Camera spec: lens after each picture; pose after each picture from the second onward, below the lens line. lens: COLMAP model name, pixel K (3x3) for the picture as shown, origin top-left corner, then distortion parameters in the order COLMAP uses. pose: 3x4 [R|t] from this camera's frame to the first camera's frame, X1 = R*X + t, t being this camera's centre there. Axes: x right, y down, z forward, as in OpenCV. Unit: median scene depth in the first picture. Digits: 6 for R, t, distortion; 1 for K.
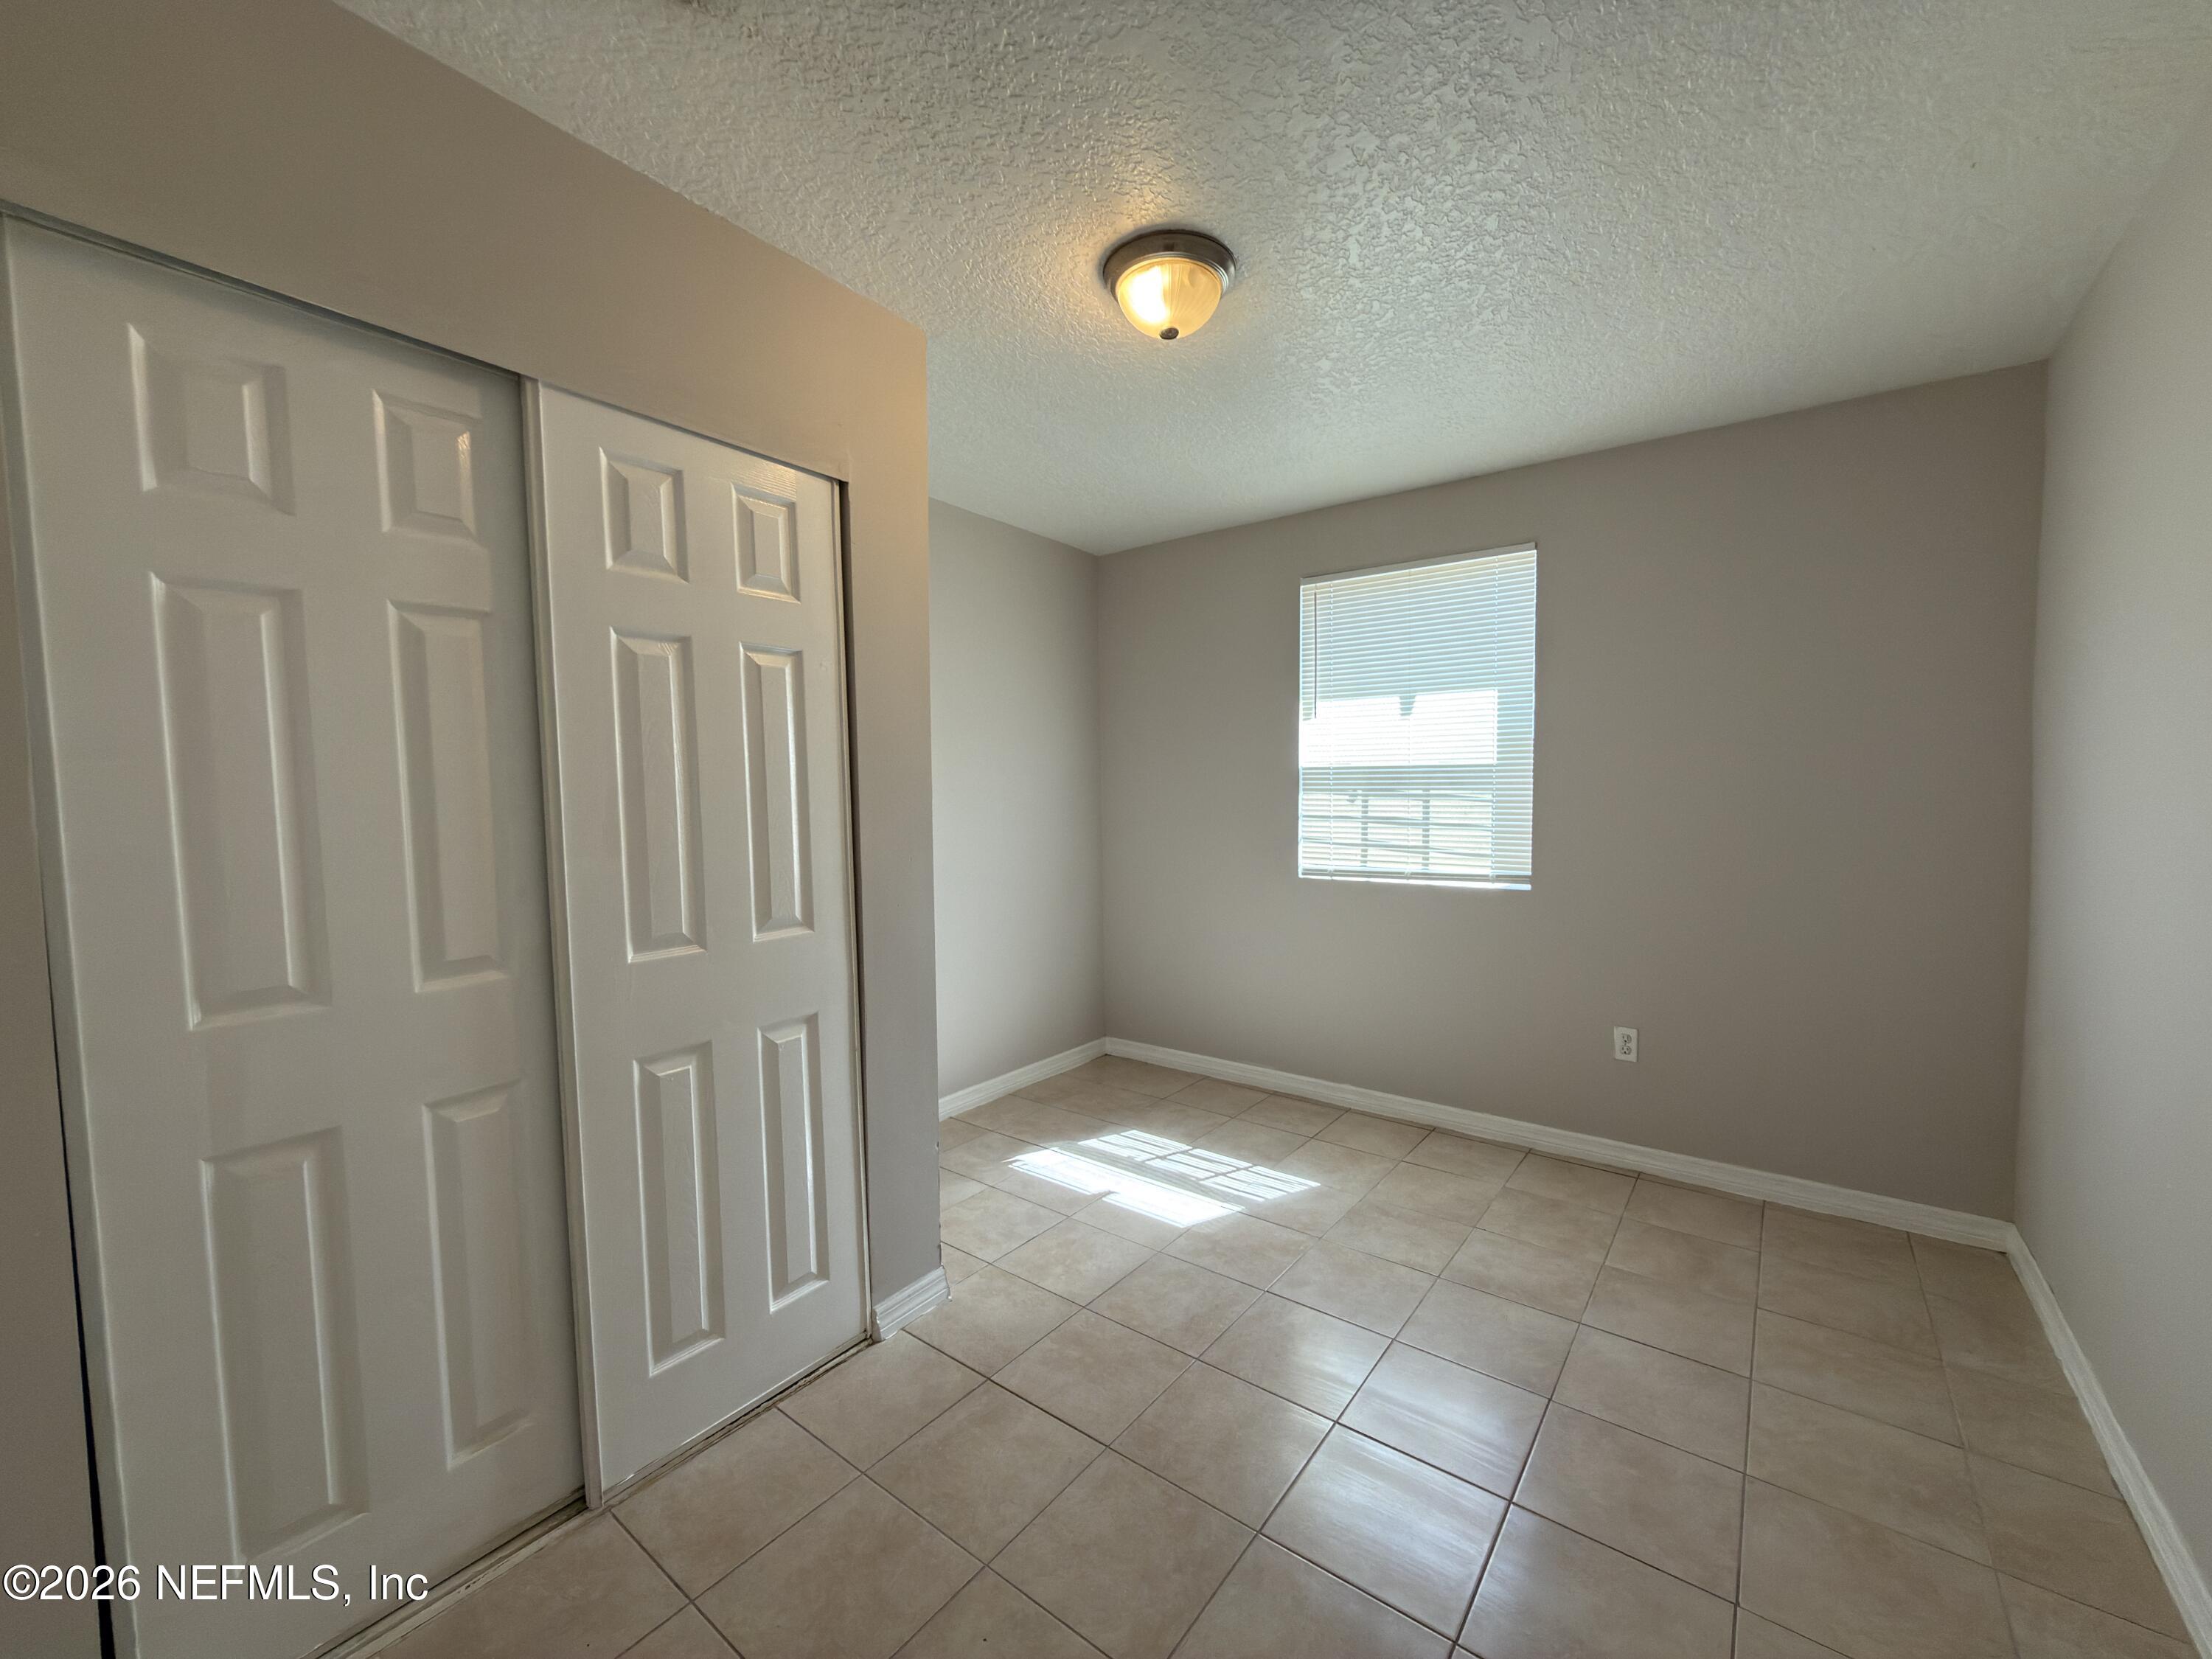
lens RADIAL K [[882.0, 0, 1113.9], [0, 882.0, 828.6], [0, 0, 1]] dist [0.005339, 0.000230]
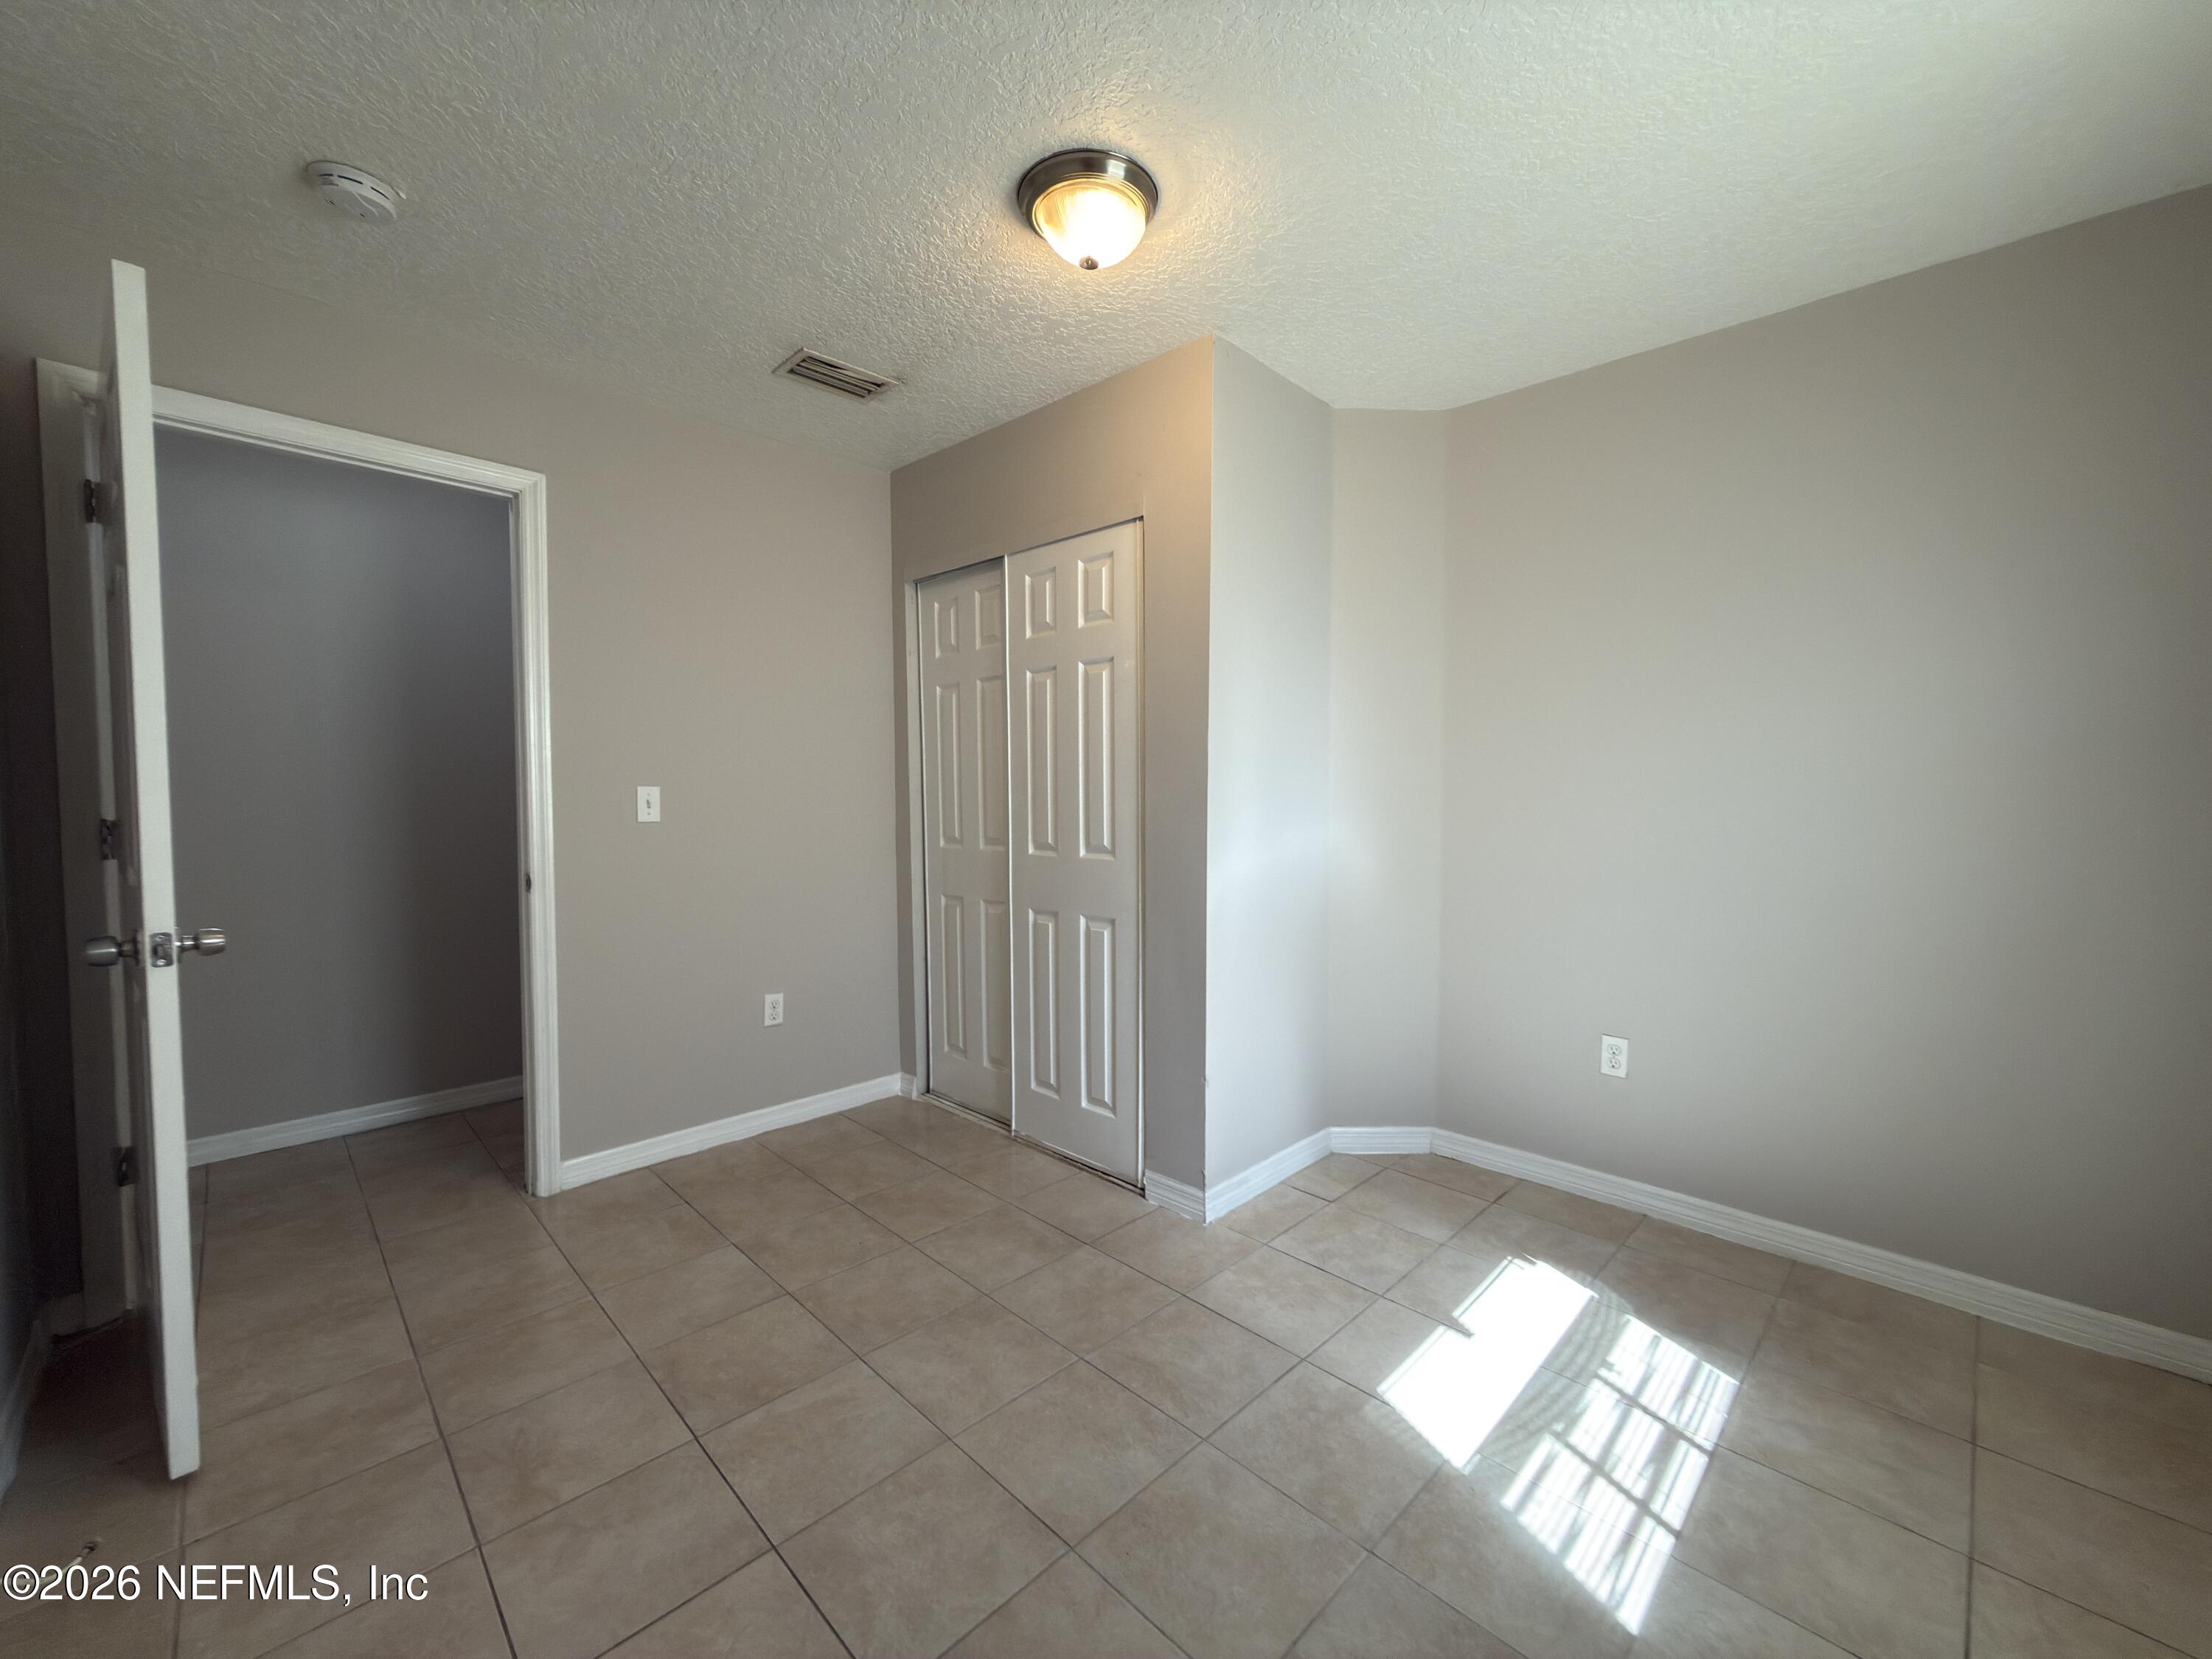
lens RADIAL K [[882.0, 0, 1105.3], [0, 882.0, 835.8], [0, 0, 1]] dist [0.005339, 0.000230]
pose [[-0.157055, 0.046577, -0.986491, 0.733438], [-0.040334, 0.997751, 0.053530, 0.003693], [0.986766, 0.048196, -0.154824, 0.859019]]
